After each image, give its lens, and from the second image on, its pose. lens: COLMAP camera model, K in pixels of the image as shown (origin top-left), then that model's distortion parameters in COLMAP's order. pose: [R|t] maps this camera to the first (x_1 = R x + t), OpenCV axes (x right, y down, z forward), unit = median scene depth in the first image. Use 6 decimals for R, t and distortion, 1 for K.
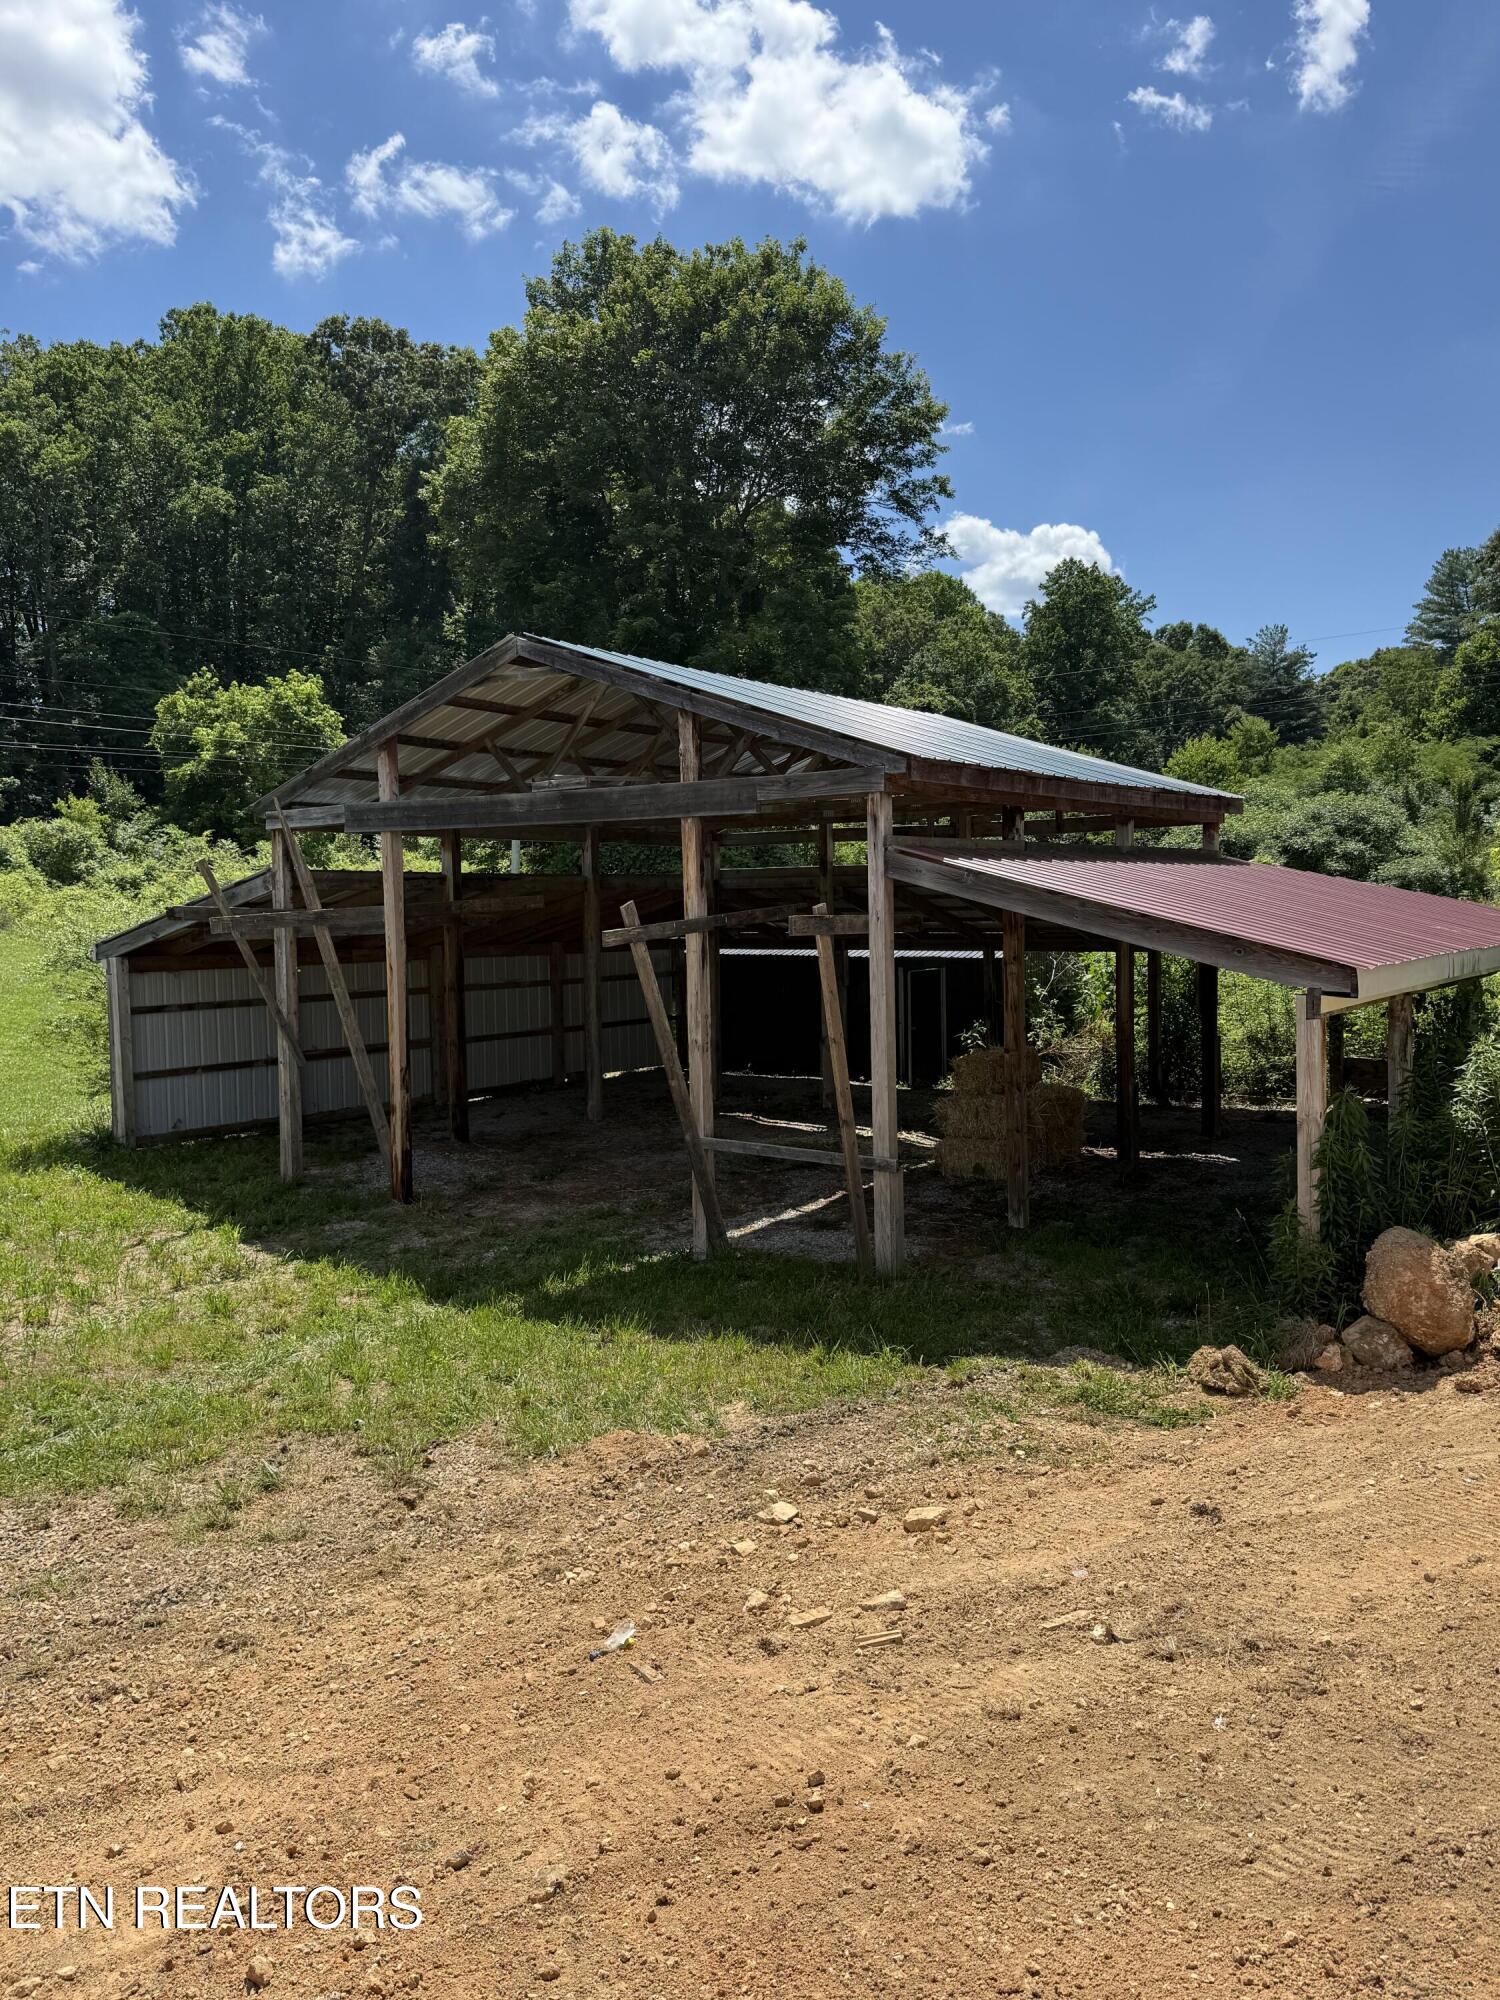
lens RADIAL K [[1462.9, 0, 744.2], [0, 1462.9, 991.5], [0, 0, 1]] dist [0.101282, -0.182906]
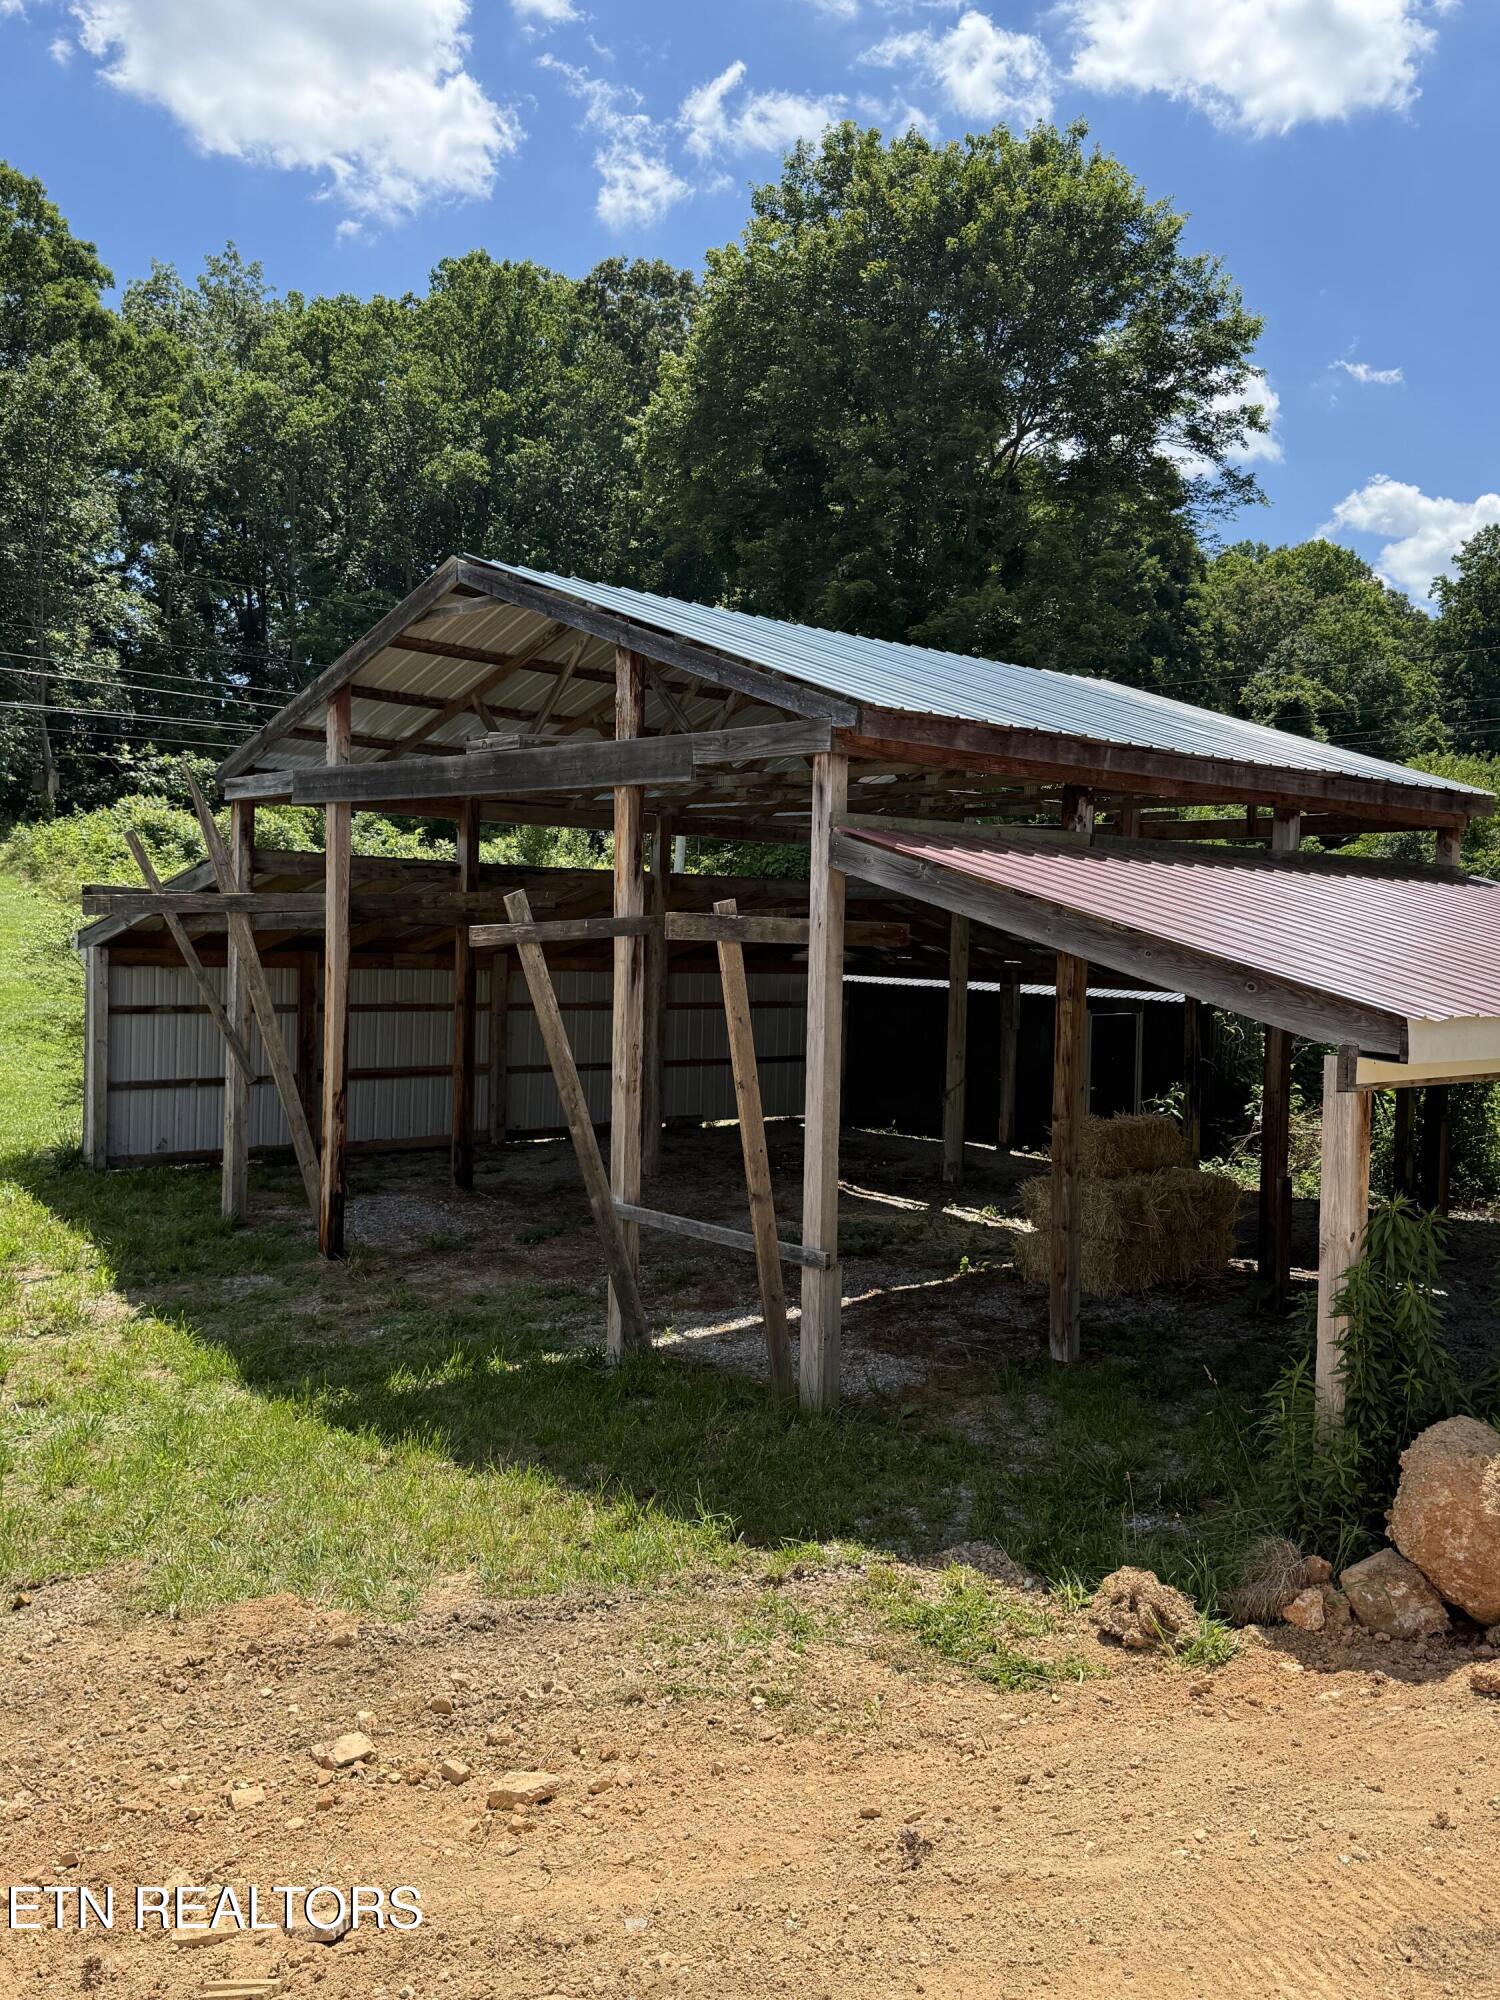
lens RADIAL K [[1685.9, 0, 750.0], [0, 1685.9, 1000.0], [0, 0, 1]] dist [0.058489, -0.093000]
pose [[0.977258, 0.049806, -0.206122, 0.164716], [-0.053861, 0.998449, -0.014104, 0.001365], [0.205100, 0.024885, 0.978425, 0.115428]]
